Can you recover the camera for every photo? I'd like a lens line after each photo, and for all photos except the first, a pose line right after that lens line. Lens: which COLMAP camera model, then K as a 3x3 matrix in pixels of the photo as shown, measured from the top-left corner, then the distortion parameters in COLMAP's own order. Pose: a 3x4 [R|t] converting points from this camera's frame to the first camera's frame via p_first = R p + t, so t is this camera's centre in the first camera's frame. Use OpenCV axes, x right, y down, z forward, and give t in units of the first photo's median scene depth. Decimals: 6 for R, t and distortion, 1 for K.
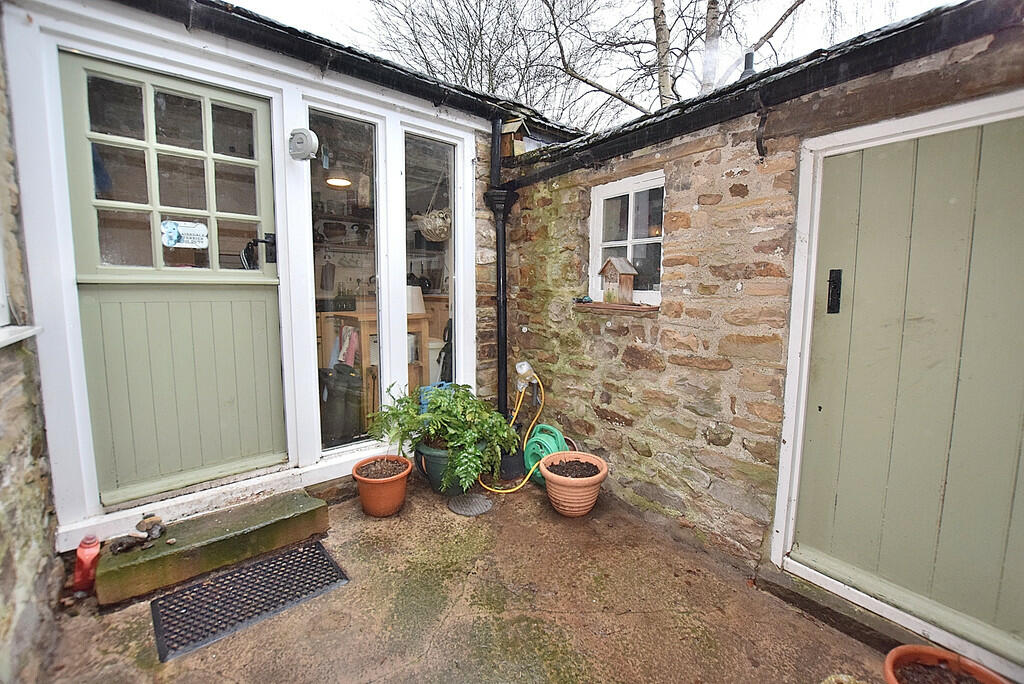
lens RADIAL K [[461.5, 0, 516.8], [0, 461.5, 342.7], [0, 0, 1]] dist [-0.026337, 0.001905]
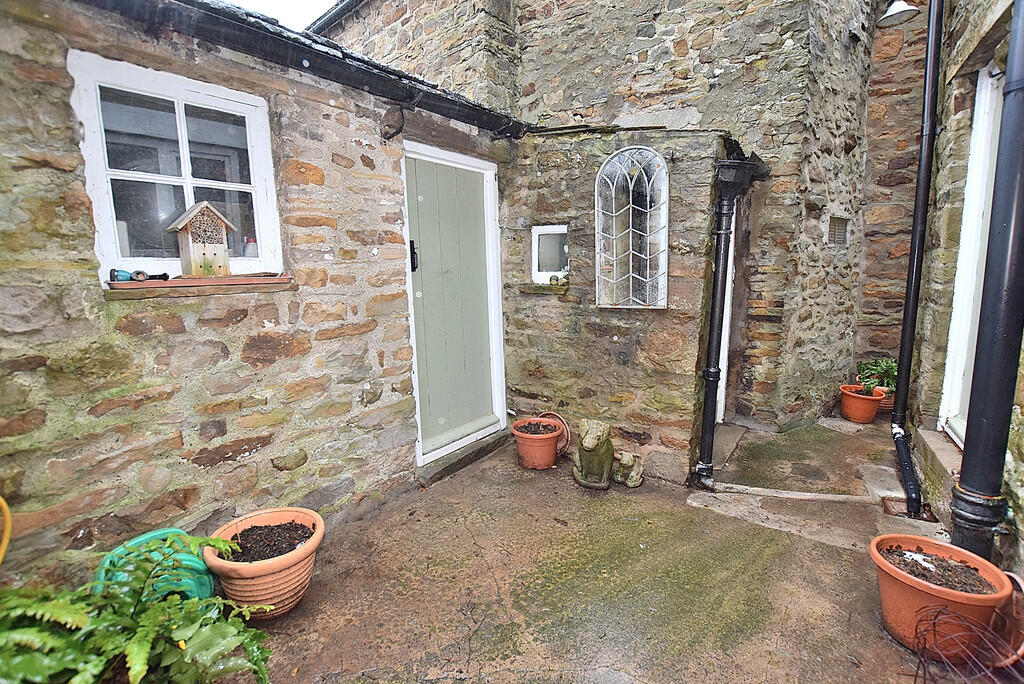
lens RADIAL K [[461.5, 0, 514.9], [0, 461.5, 342.5], [0, 0, 1]] dist [-0.026337, 0.001905]
pose [[-0.339894, -0.147060, 0.928895, -0.619408], [0.135775, 0.969678, 0.203199, -0.080036], [-0.930611, 0.195187, -0.309621, 0.961446]]
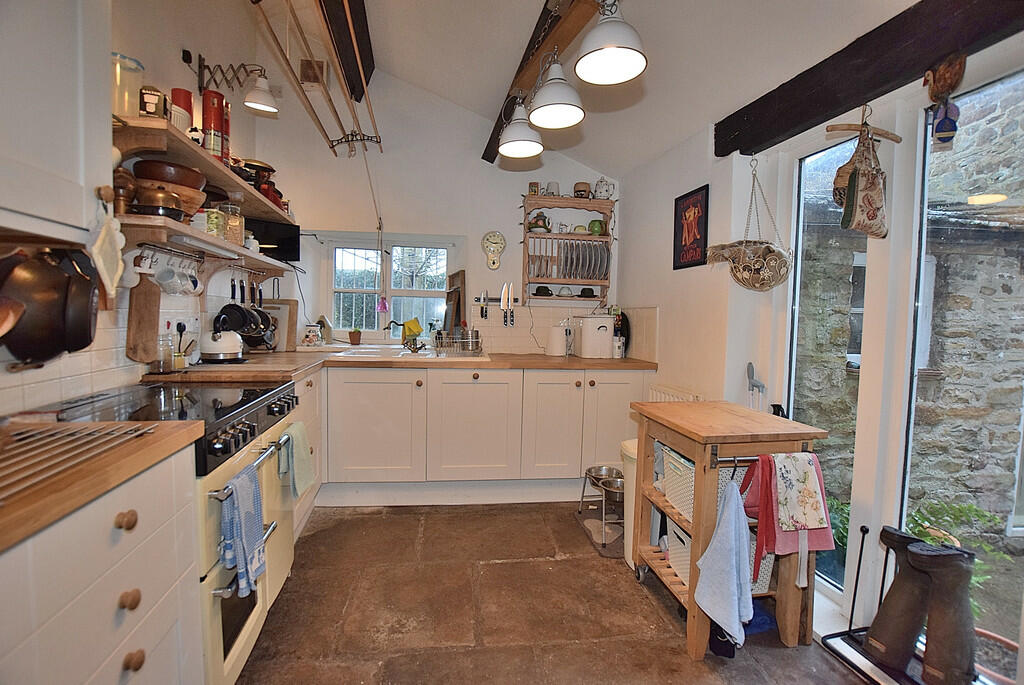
lens RADIAL K [[461.5, 0, 513.7], [0, 461.5, 343.2], [0, 0, 1]] dist [-0.026337, 0.001905]
pose [[0.510090, -0.044648, 0.858962, -1.338886], [0.079908, 0.996793, 0.004360, -0.256527], [-0.856401, 0.066414, 0.512021, 1.420770]]
